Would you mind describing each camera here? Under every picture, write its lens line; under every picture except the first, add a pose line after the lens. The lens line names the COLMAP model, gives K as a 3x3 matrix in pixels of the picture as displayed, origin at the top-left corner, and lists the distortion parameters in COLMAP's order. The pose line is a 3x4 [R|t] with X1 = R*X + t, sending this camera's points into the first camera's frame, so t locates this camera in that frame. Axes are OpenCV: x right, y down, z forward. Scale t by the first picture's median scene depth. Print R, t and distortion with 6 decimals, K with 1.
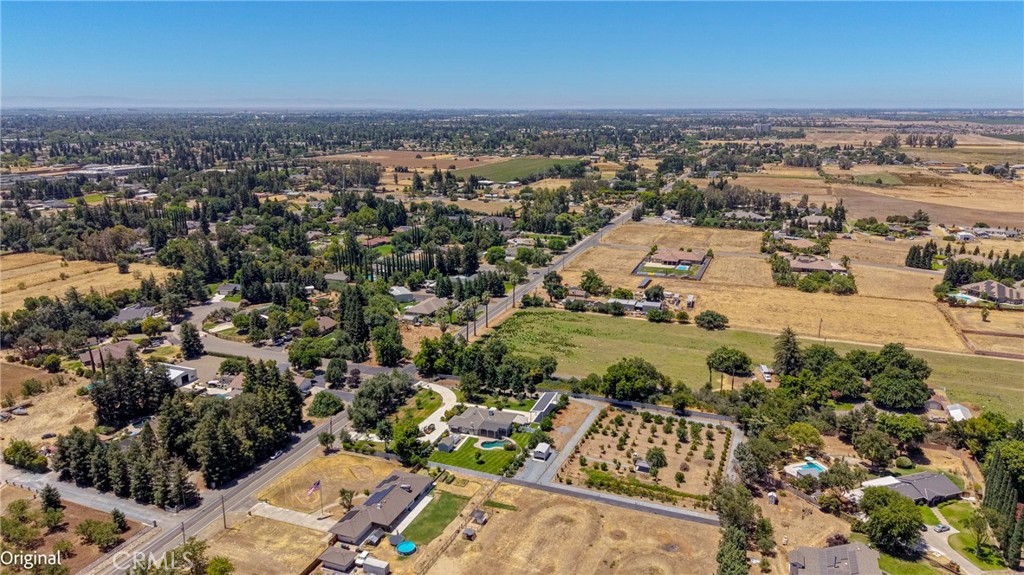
lens RADIAL K [[683.5, 0, 512.0], [0, 683.5, 287.5], [0, 0, 1]] dist [0.065088, -0.102632]
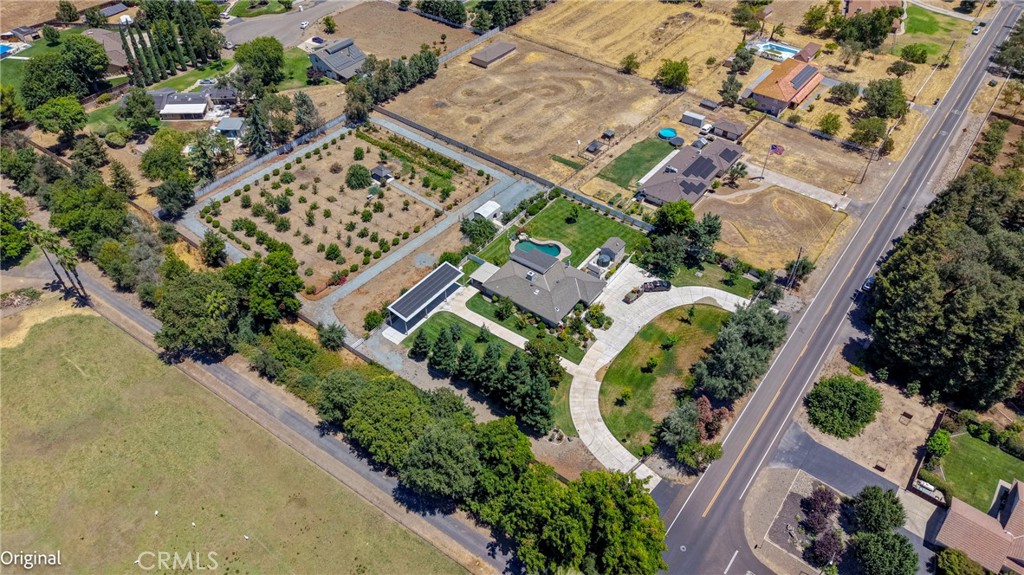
lens RADIAL K [[683.5, 0, 512.0], [0, 683.5, 287.5], [0, 0, 1]] dist [0.065088, -0.102632]
pose [[-0.956756, -0.200489, 0.210764, -0.147506], [0.072355, 0.537756, 0.839990, -0.321290], [-0.281748, 0.818916, -0.499995, 1.363612]]
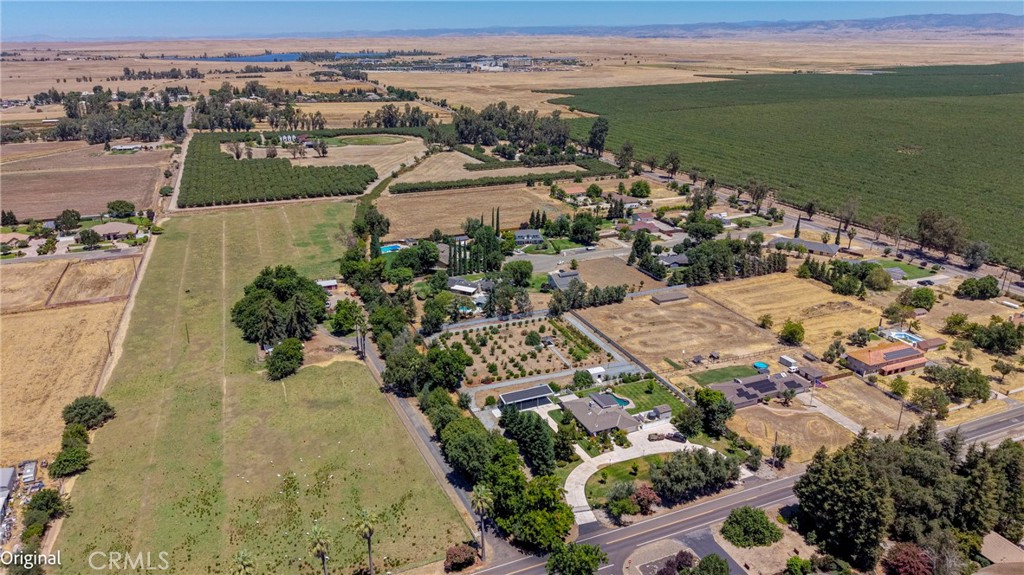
lens RADIAL K [[683.5, 0, 512.0], [0, 683.5, 287.5], [0, 0, 1]] dist [0.065088, -0.102632]
pose [[-0.683405, -0.249352, 0.686135, -0.562076], [0.188176, 0.847933, 0.495580, -0.430446], [-0.705370, 0.467796, -0.532560, 1.545154]]
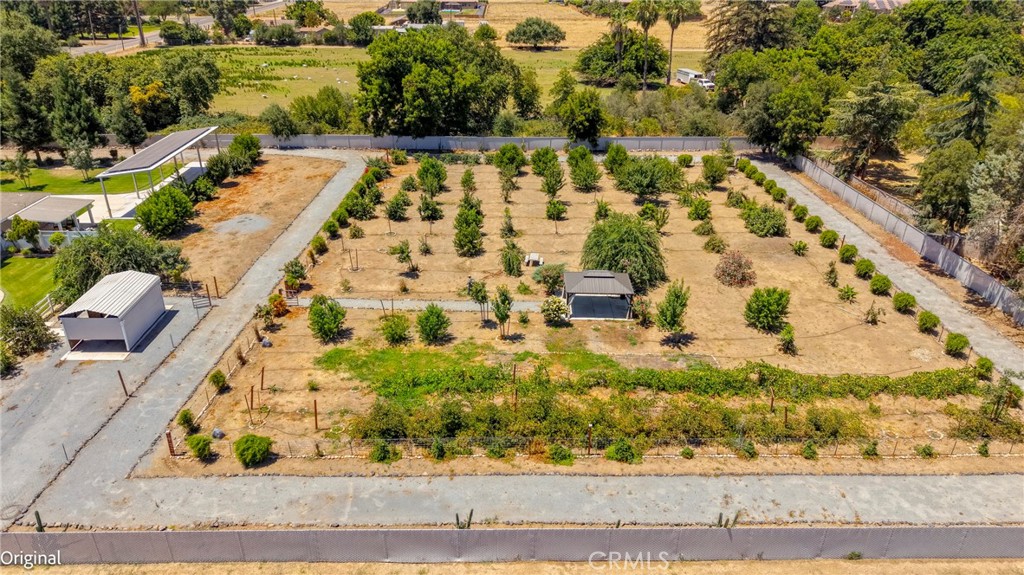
lens RADIAL K [[683.5, 0, 512.0], [0, 683.5, 287.5], [0, 0, 1]] dist [0.065088, -0.102632]
pose [[0.924284, -0.159109, 0.346962, 0.078308], [0.087152, 0.972938, 0.213999, 0.189451], [-0.371622, -0.167557, 0.913138, 0.736021]]
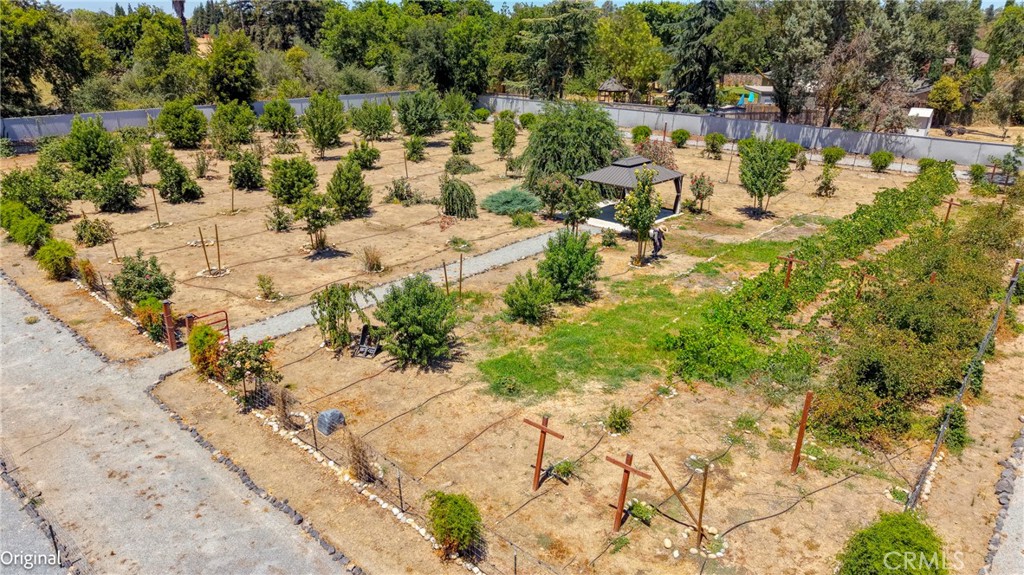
lens RADIAL K [[683.5, 0, 512.0], [0, 683.5, 287.5], [0, 0, 1]] dist [0.065088, -0.102632]
pose [[0.284773, -0.318085, 0.904282, 0.027782], [0.215373, 0.940454, 0.262984, 0.213094], [-0.934087, 0.119867, 0.336323, 0.891331]]
